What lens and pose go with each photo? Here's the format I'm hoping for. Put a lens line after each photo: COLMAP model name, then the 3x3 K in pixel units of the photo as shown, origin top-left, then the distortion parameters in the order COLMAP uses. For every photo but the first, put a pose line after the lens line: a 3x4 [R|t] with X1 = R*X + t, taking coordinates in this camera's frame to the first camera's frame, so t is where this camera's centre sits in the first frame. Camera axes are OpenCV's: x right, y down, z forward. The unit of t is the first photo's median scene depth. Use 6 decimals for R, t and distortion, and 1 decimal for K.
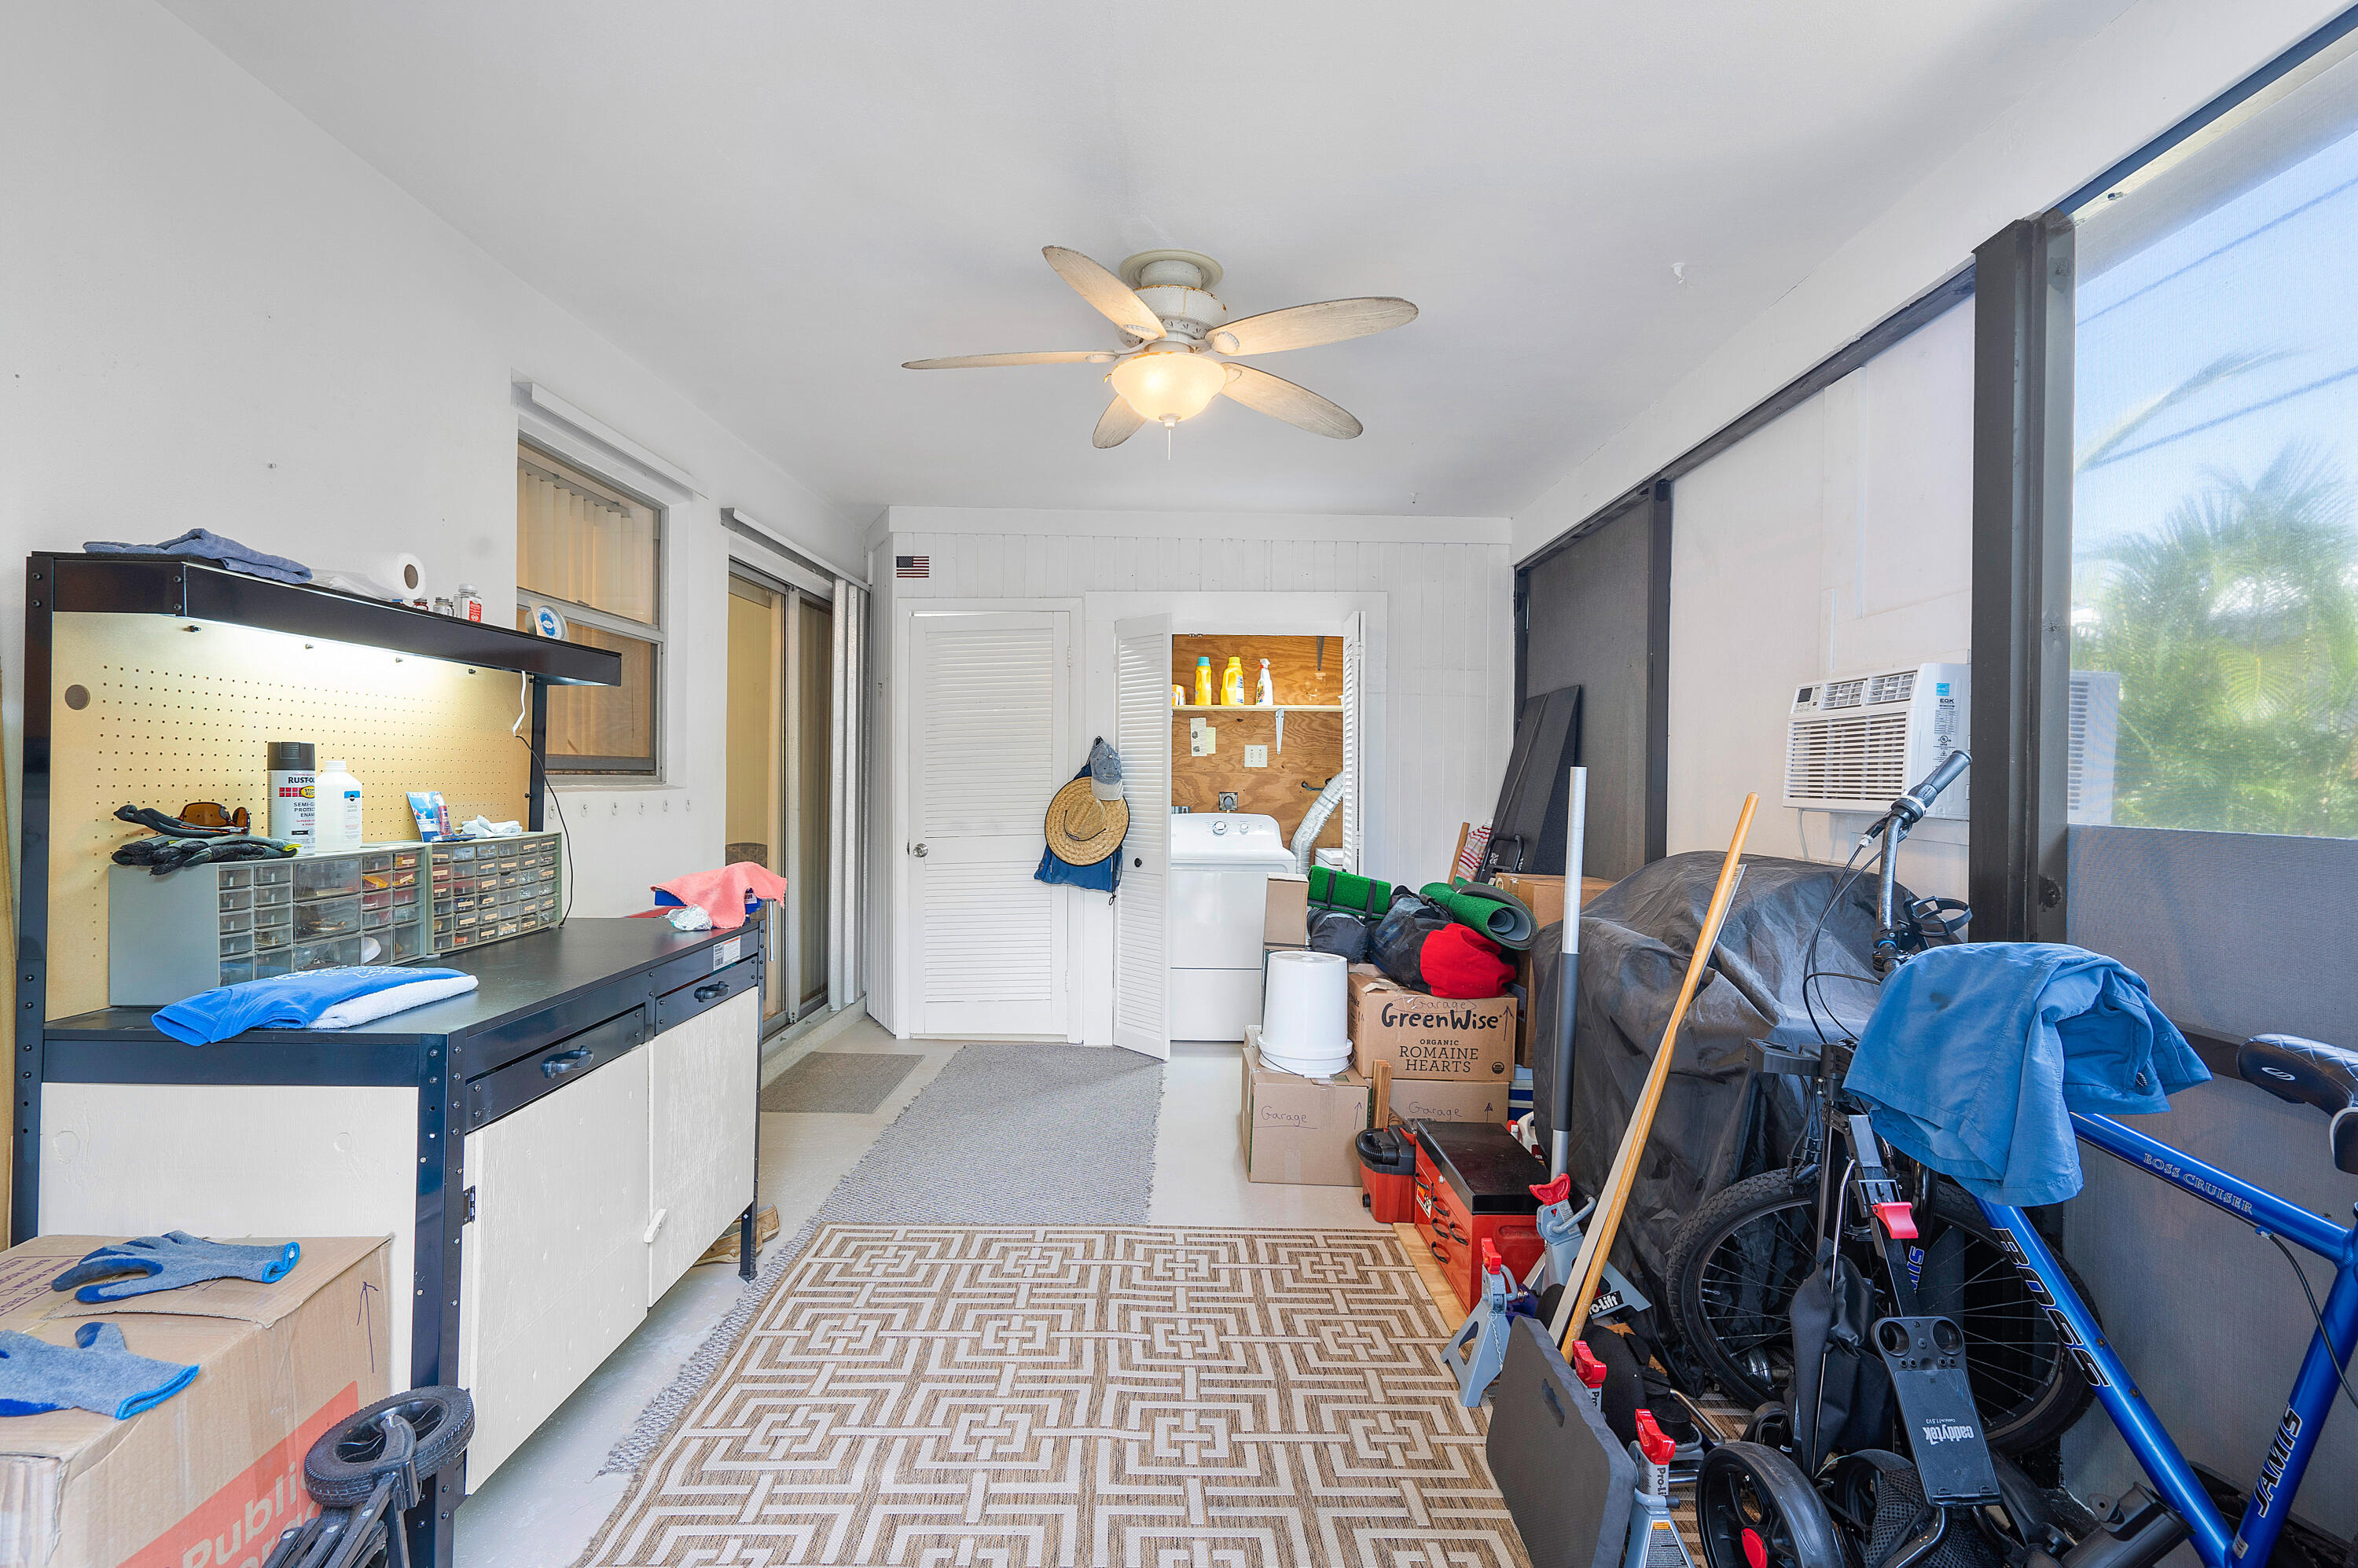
lens RADIAL K [[1085.9, 0, 1181.6], [0, 1085.9, 773.3], [0, 0, 1]] dist [-0.003553, 0.000918]
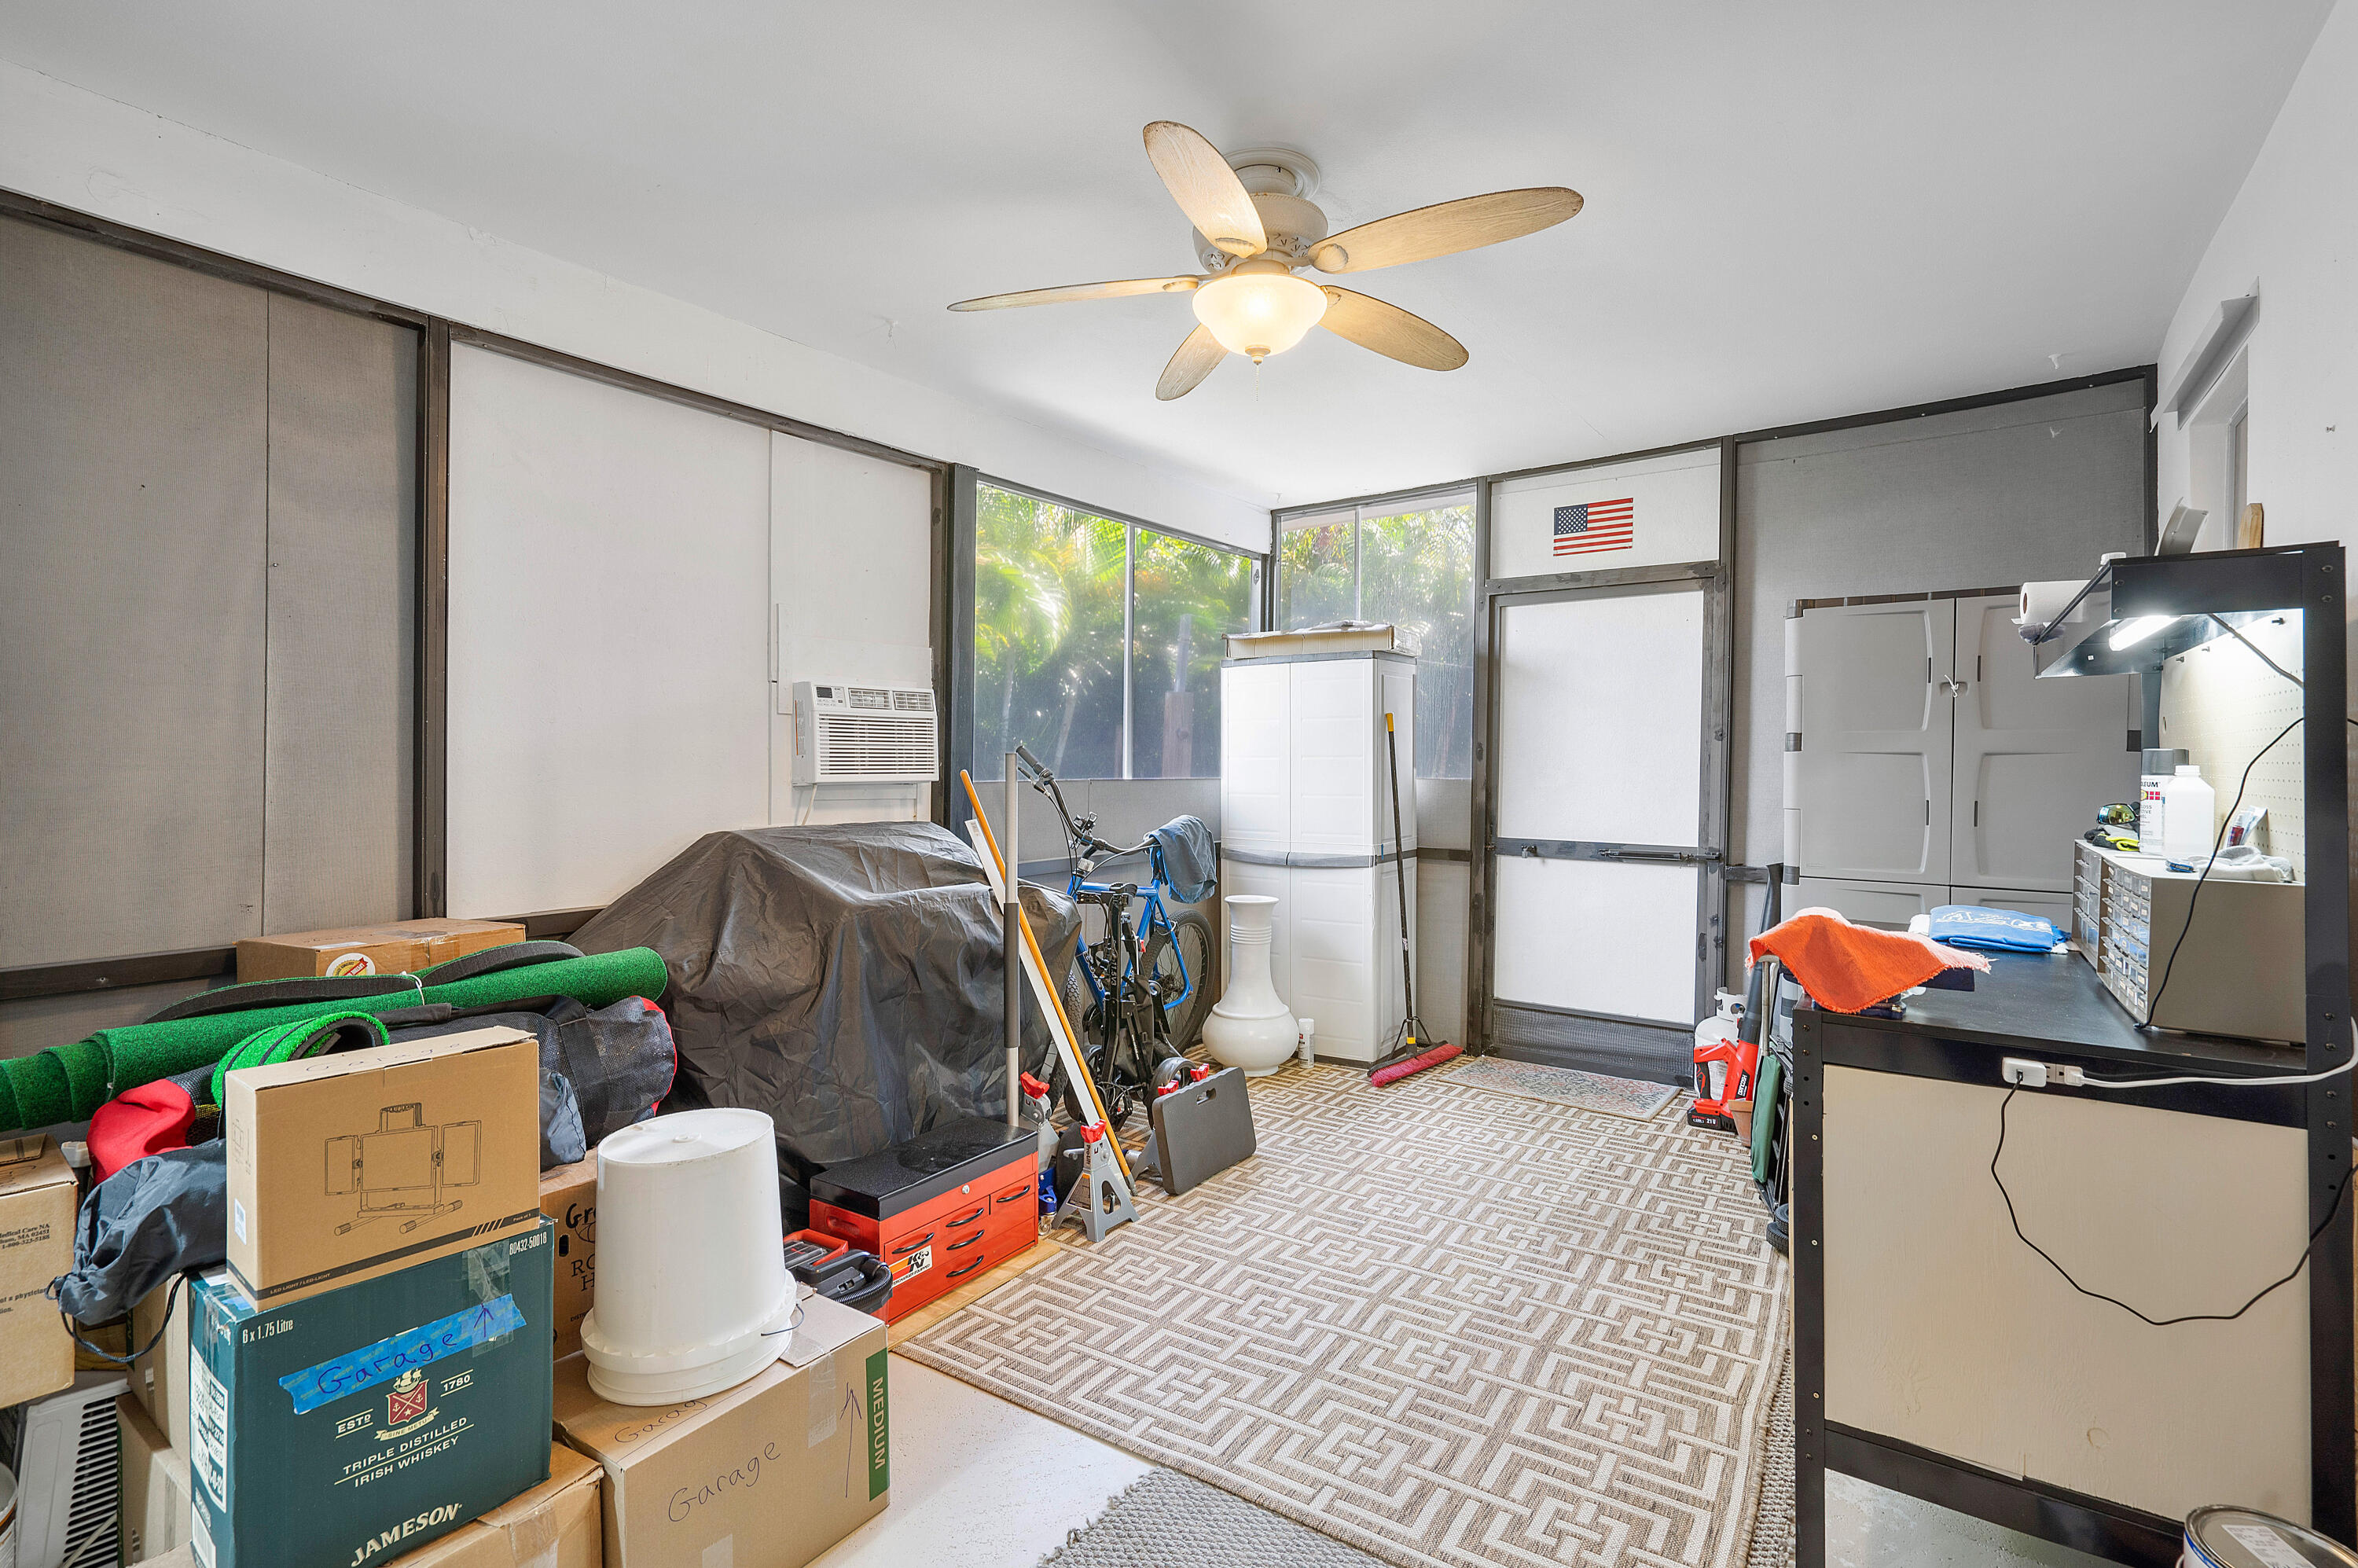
lens RADIAL K [[1085.9, 0, 1168.0], [0, 1085.9, 769.7], [0, 0, 1]] dist [-0.003553, 0.000918]
pose [[-0.814924, -0.014213, 0.579394, -0.516090], [-0.009773, 0.999894, 0.010783, 0.000271], [-0.579486, 0.003125, -0.814976, 1.944820]]
